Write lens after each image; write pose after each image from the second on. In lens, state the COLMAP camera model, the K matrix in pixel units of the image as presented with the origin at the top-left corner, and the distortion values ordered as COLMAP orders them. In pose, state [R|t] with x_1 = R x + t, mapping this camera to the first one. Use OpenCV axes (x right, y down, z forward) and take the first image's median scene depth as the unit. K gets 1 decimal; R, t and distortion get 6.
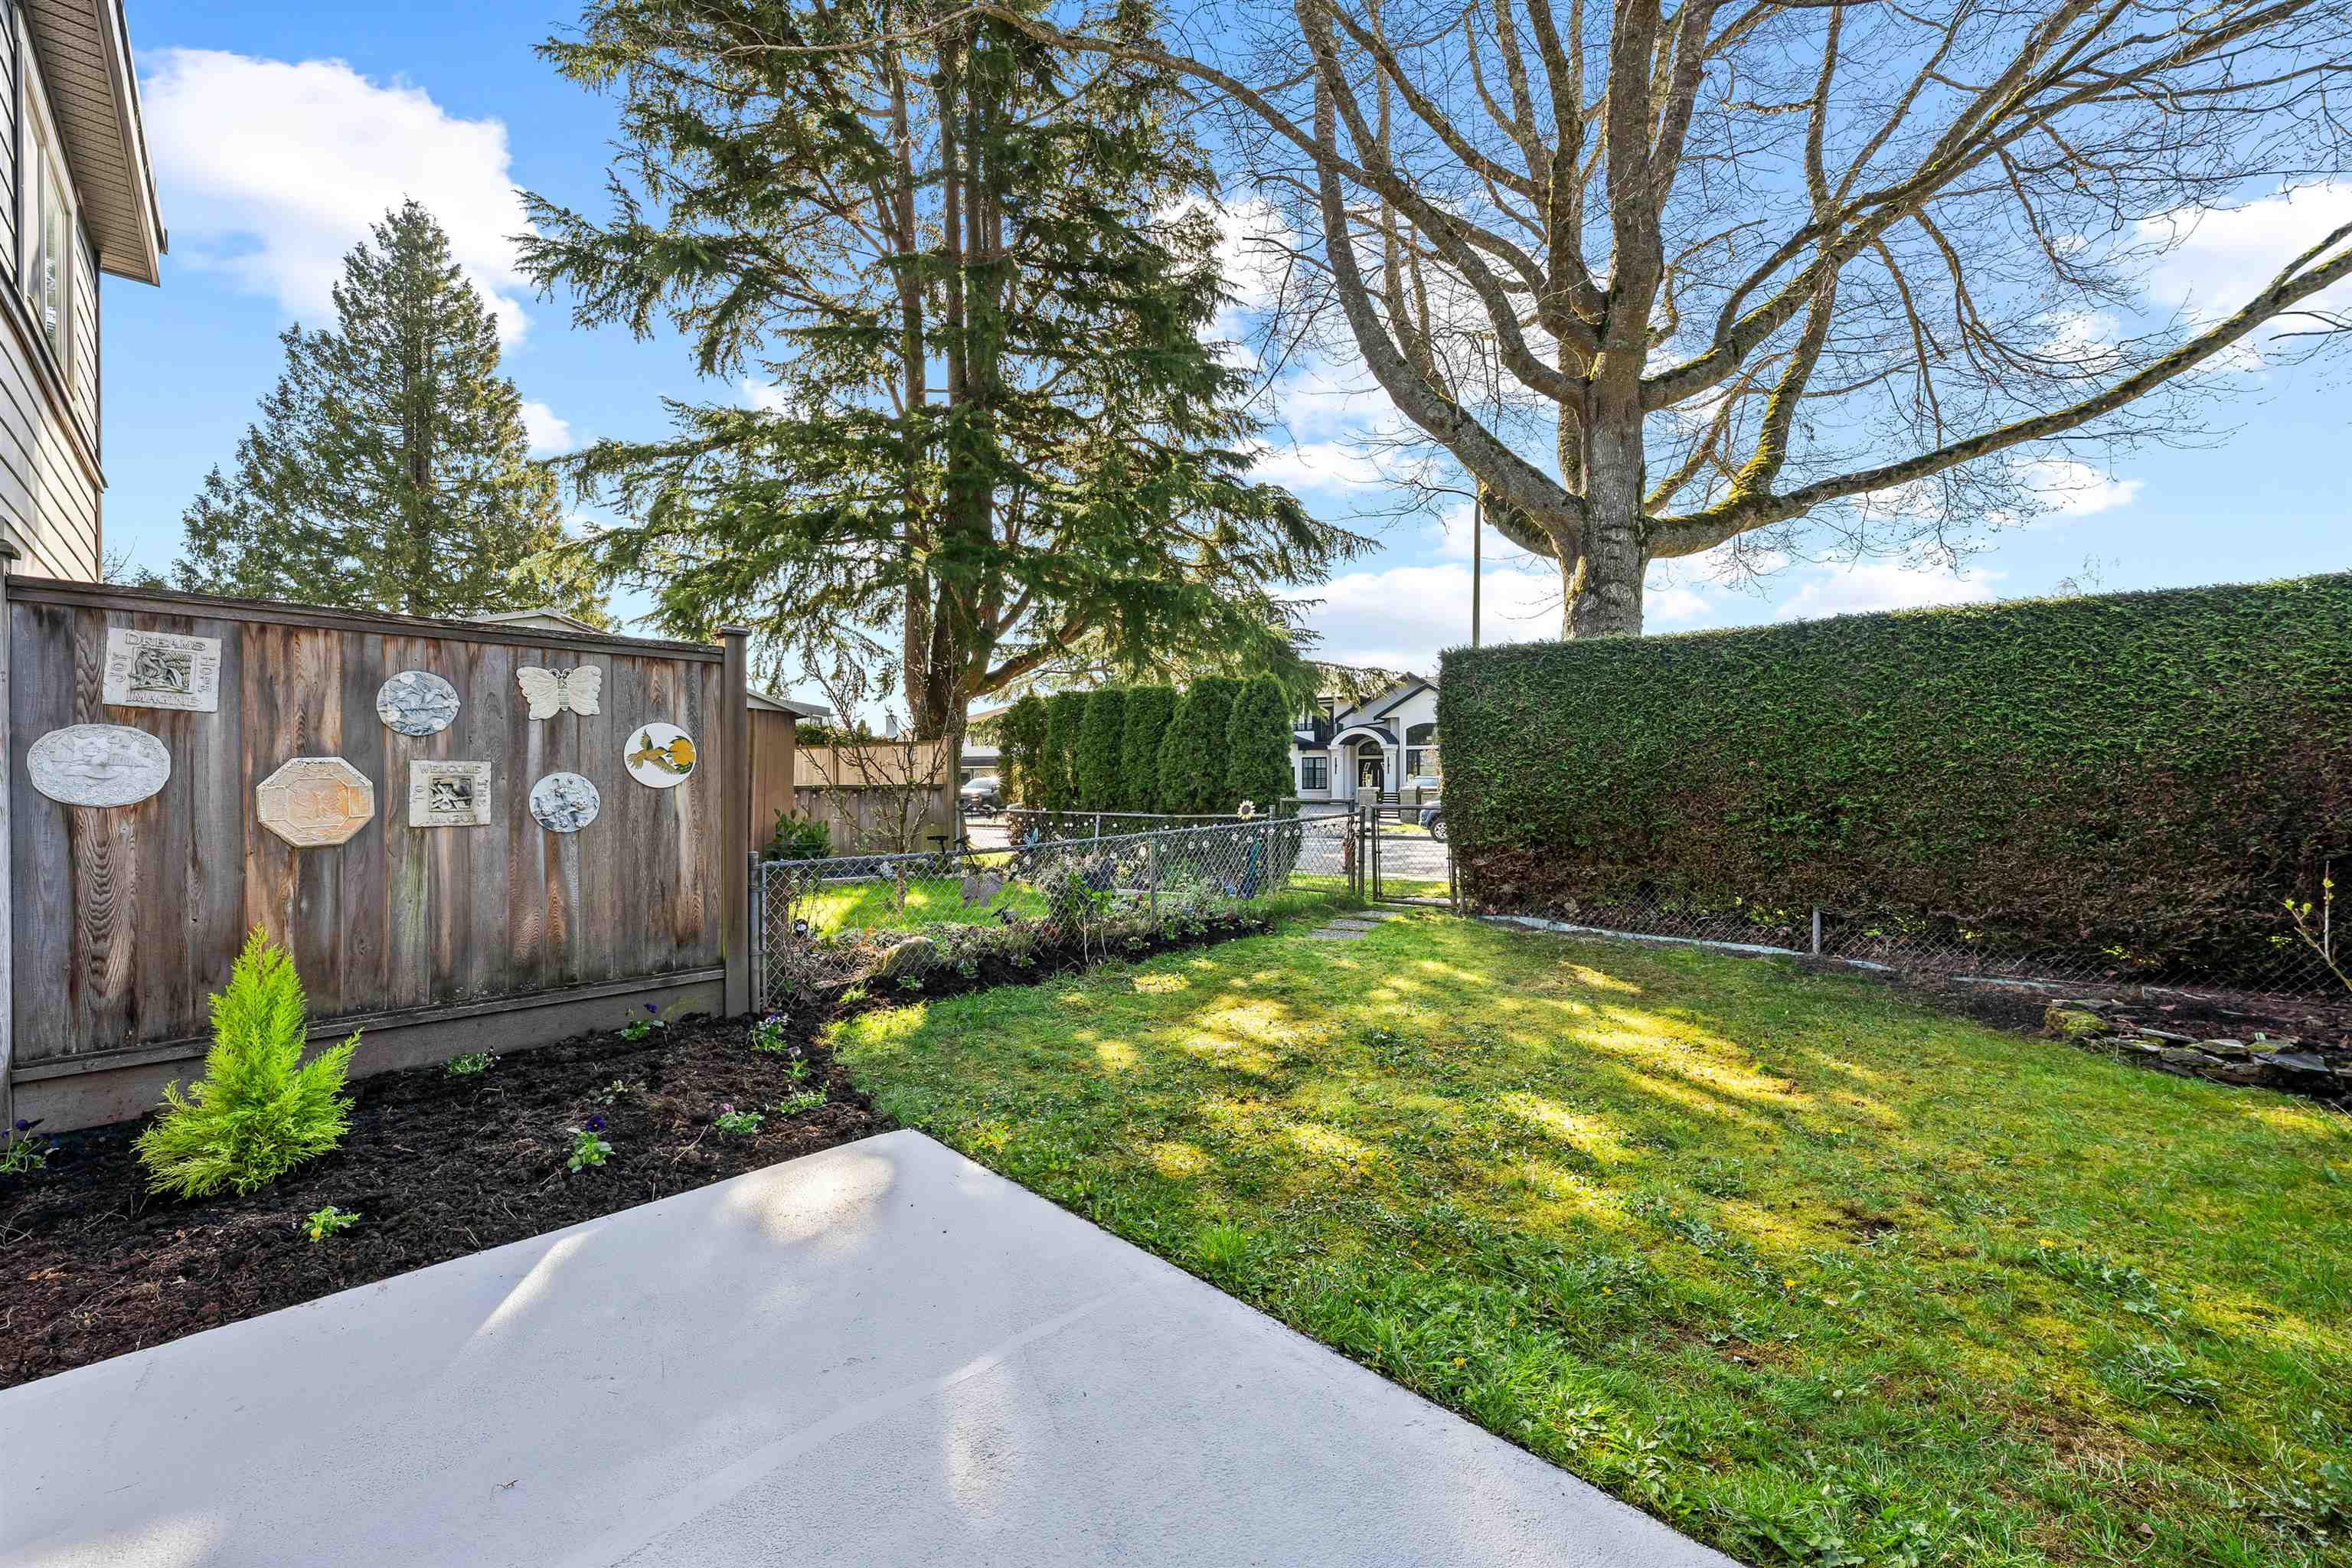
lens RADIAL K [[919.2, 0, 1180.9], [0, 919.2, 780.1], [0, 0, 1]] dist [-0.000298, -0.000011]
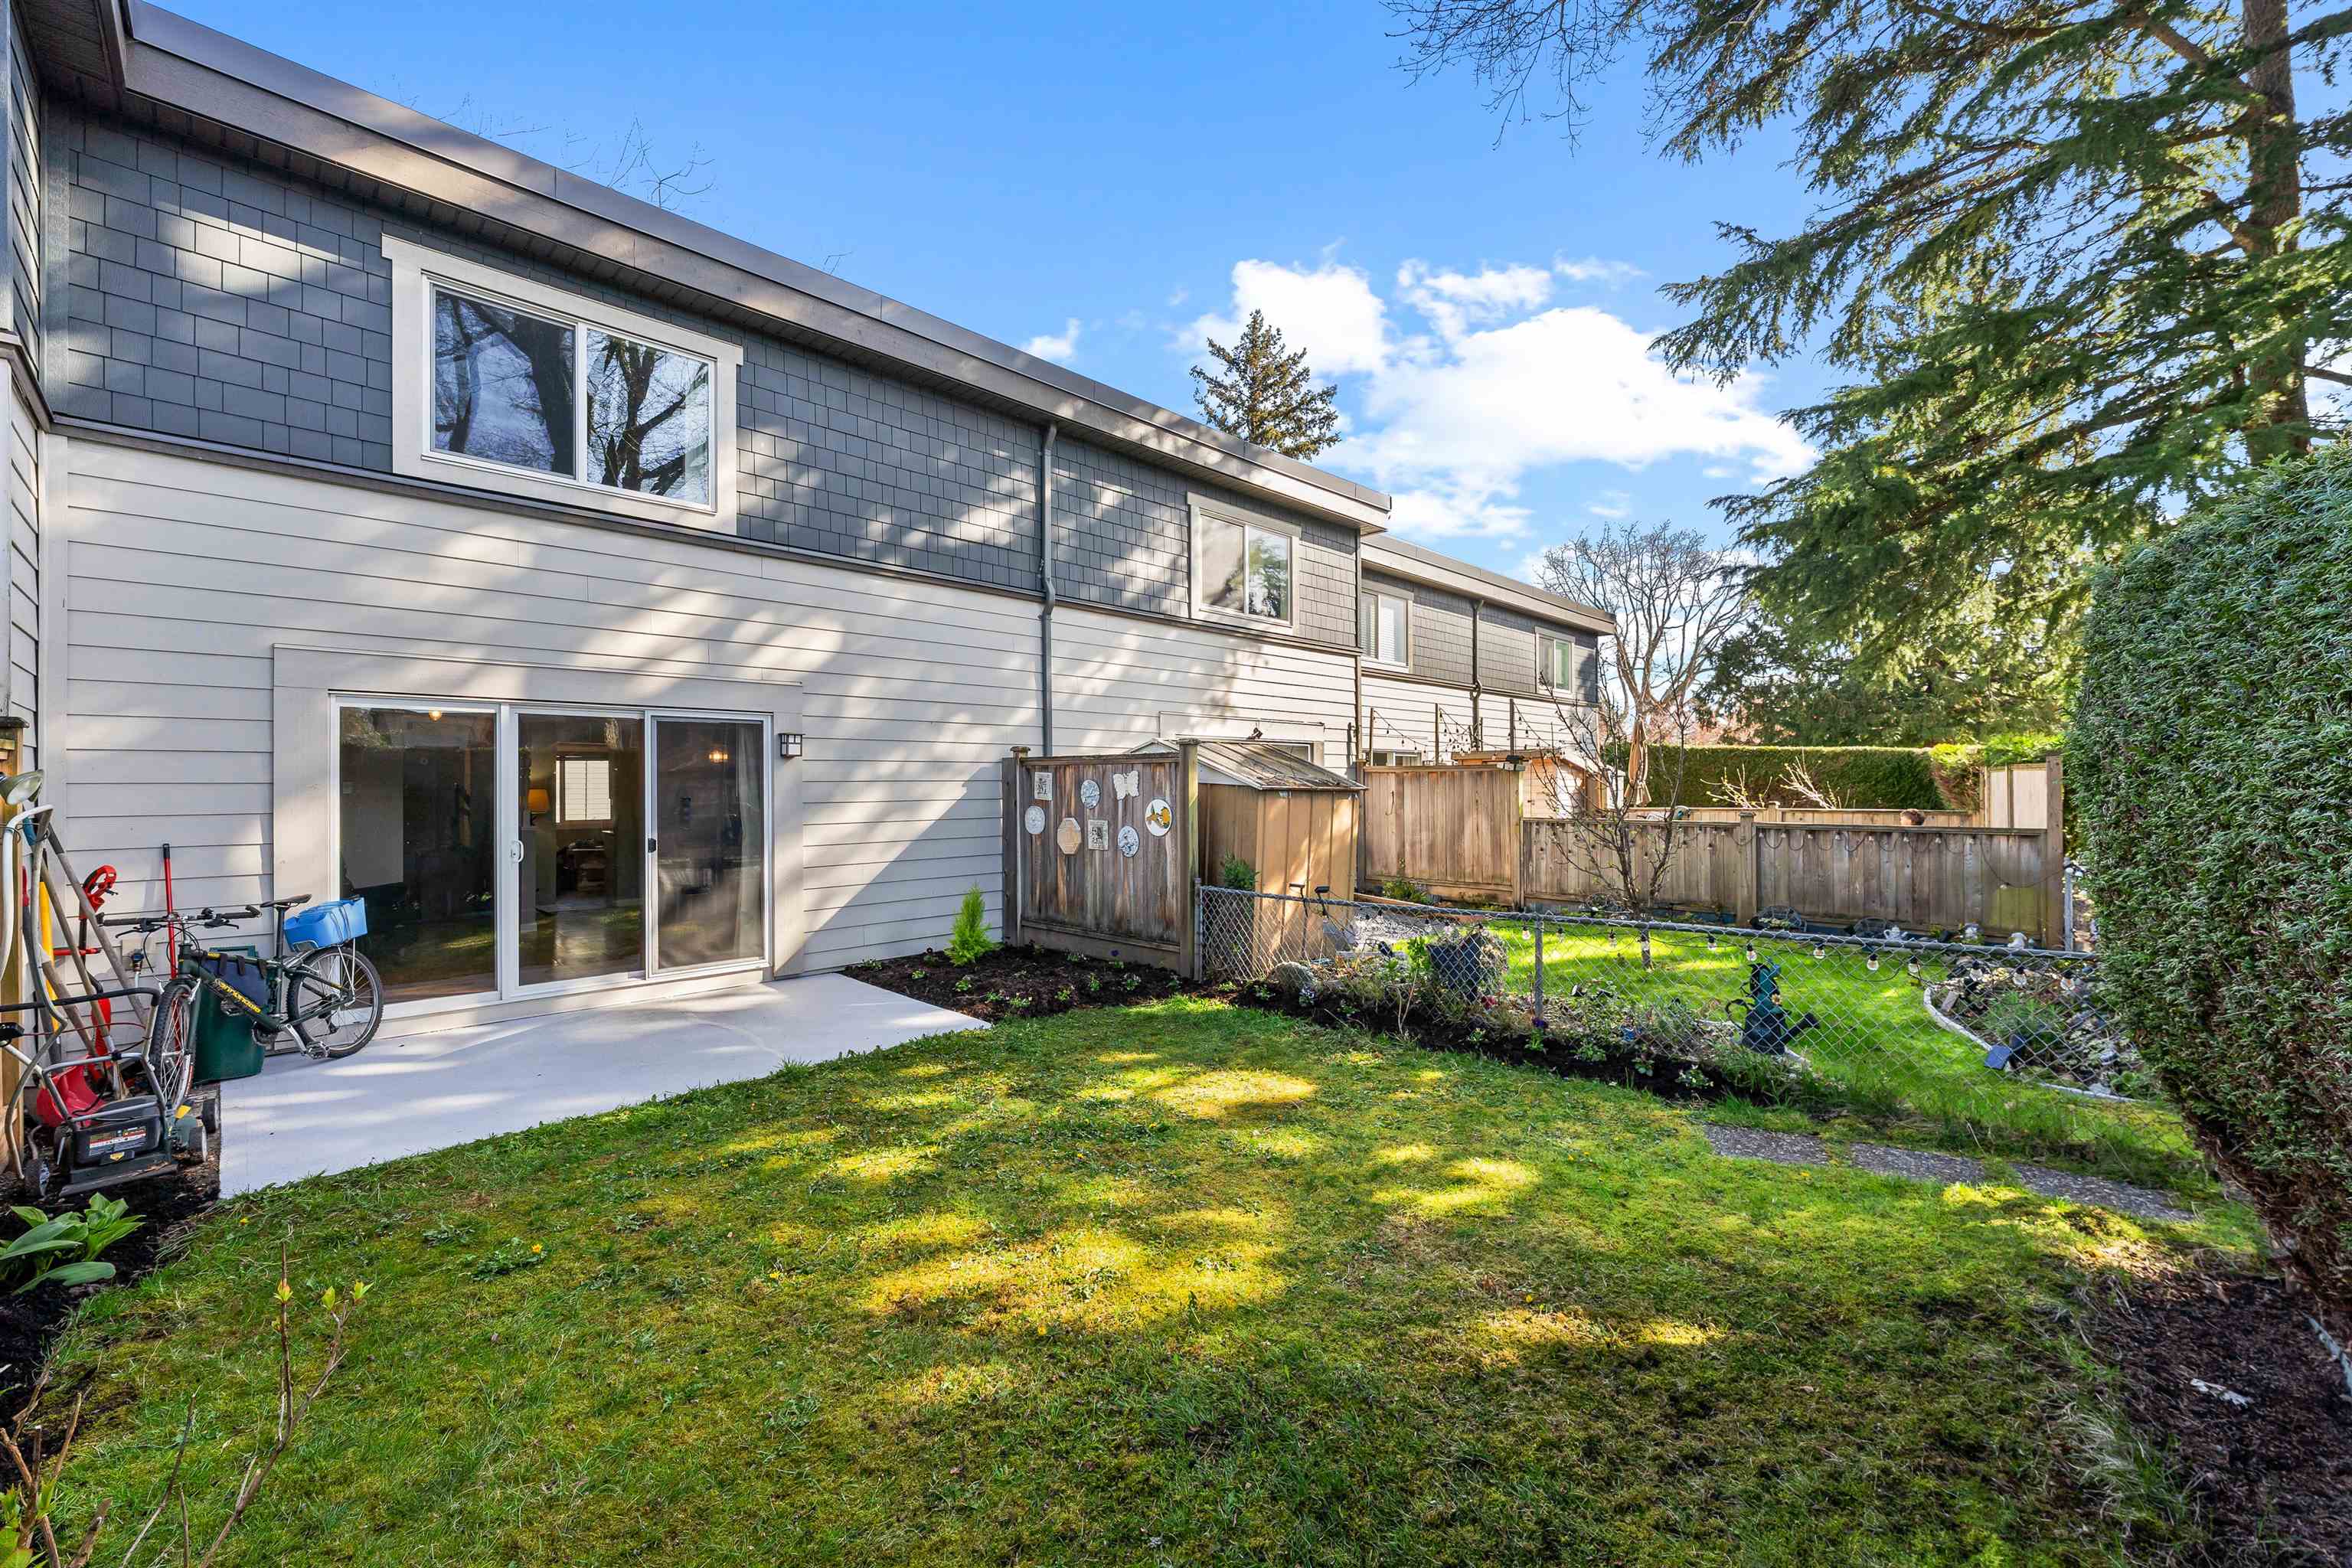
lens RADIAL K [[944.4, 0, 1178.5], [0, 944.4, 772.1], [0, 0, 1]] dist [-0.000444, -0.000264]
pose [[-0.003571, -0.007237, -0.999967, 1.352768], [0.002993, 0.999969, -0.007248, -0.109790], [0.999989, -0.003019, -0.003549, 1.125180]]
